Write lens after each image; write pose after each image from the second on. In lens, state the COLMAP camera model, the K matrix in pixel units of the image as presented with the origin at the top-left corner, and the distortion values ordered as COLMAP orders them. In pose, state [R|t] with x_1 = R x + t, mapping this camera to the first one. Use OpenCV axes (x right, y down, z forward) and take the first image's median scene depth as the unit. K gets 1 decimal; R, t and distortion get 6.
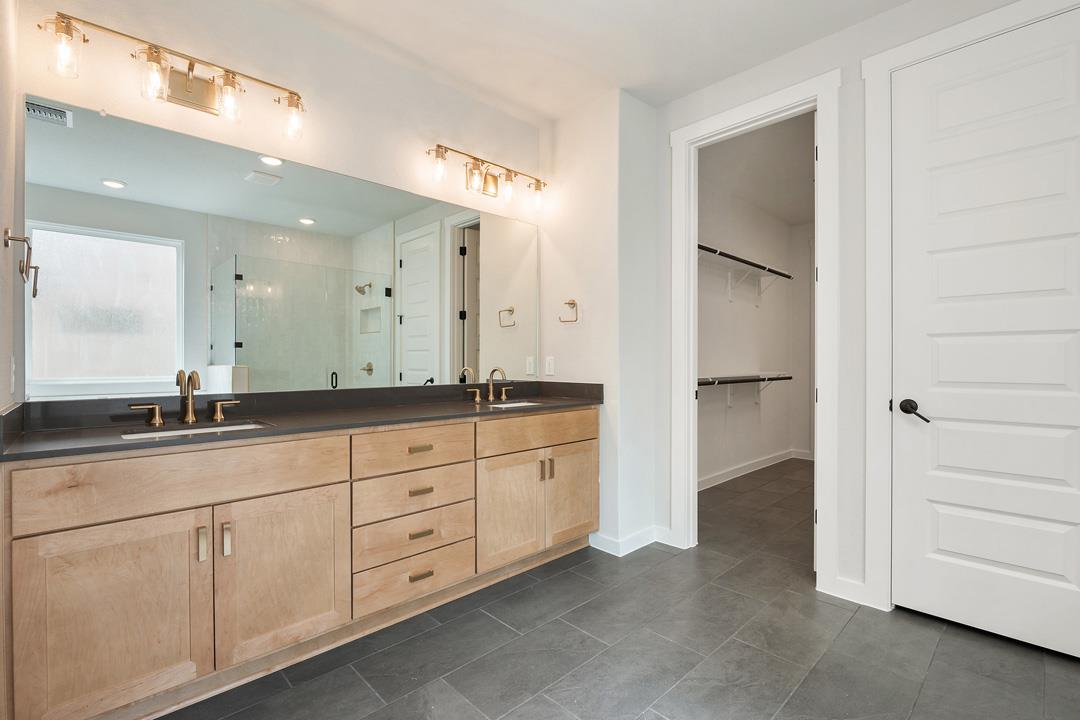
lens RADIAL K [[491.9, 0, 541.8], [0, 491.9, 360.2], [0, 0, 1]] dist [0.000140, -0.005823]
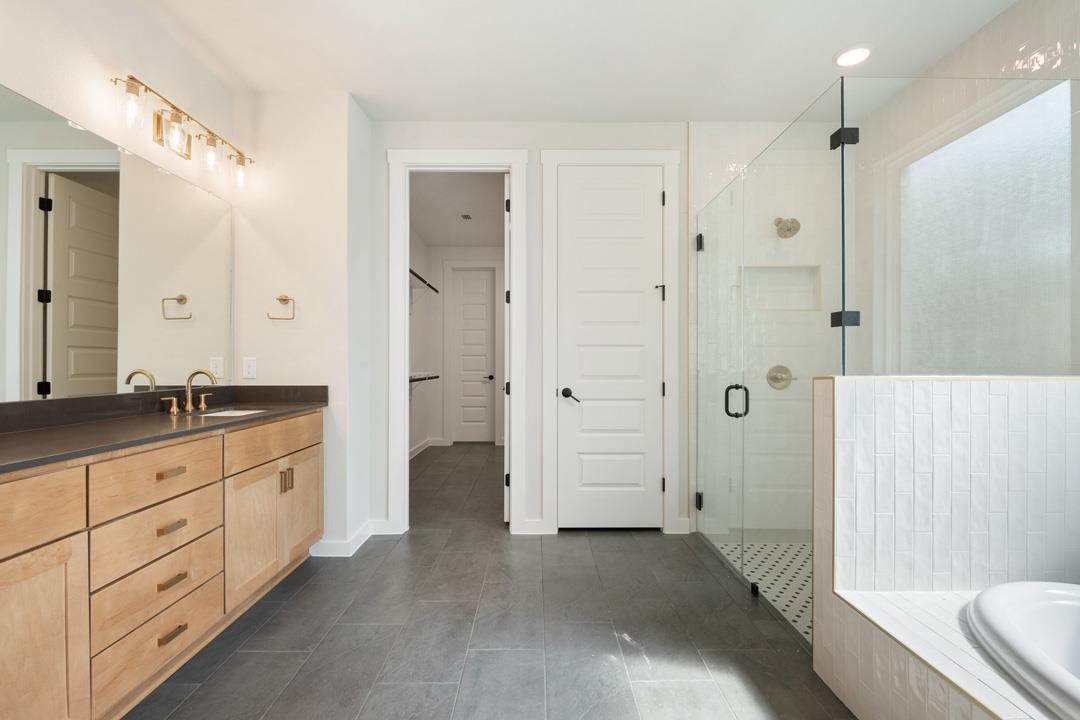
lens RADIAL K [[491.9, 0, 543.2], [0, 491.9, 360.2], [0, 0, 1]] dist [0.000140, -0.005823]
pose [[0.682934, 0.004159, 0.730468, -0.346380], [-0.001334, 0.999989, -0.004447, 0.001942], [-0.730479, 0.002063, 0.682932, 0.024881]]
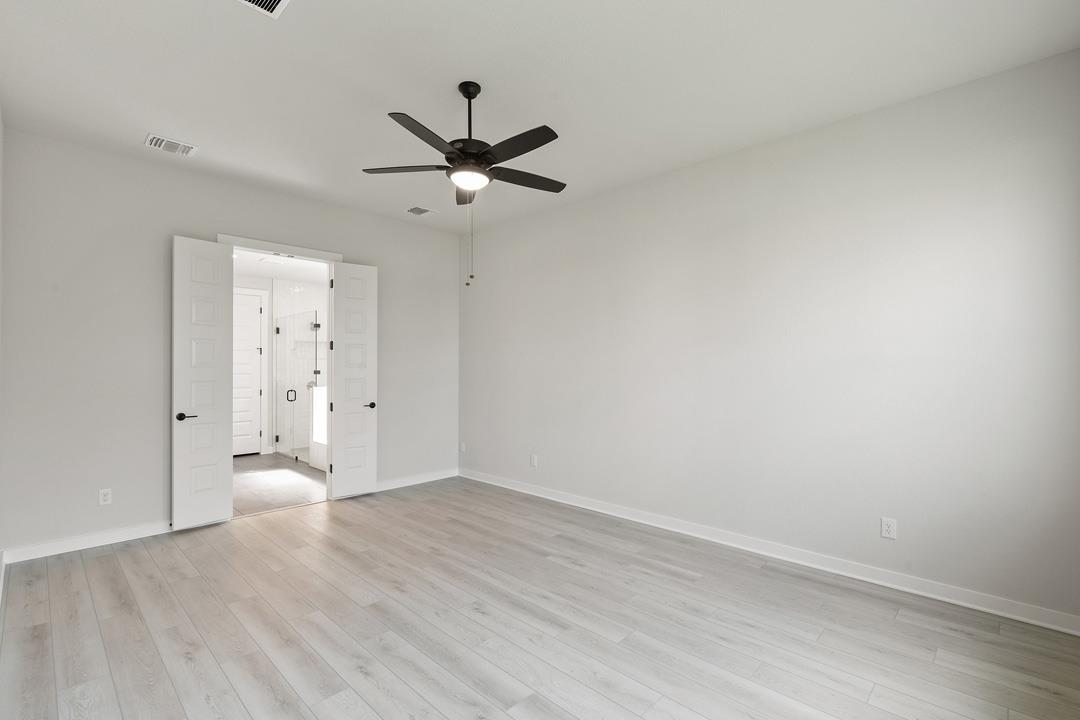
lens RADIAL K [[491.9, 0, 536.2], [0, 491.9, 362.7], [0, 0, 1]] dist [0.000140, -0.005823]
pose [[-0.029754, 0.003533, 0.999551, -2.264402], [-0.000886, 0.999993, -0.003561, -0.102006], [-0.999557, -0.000992, -0.029750, -0.928074]]
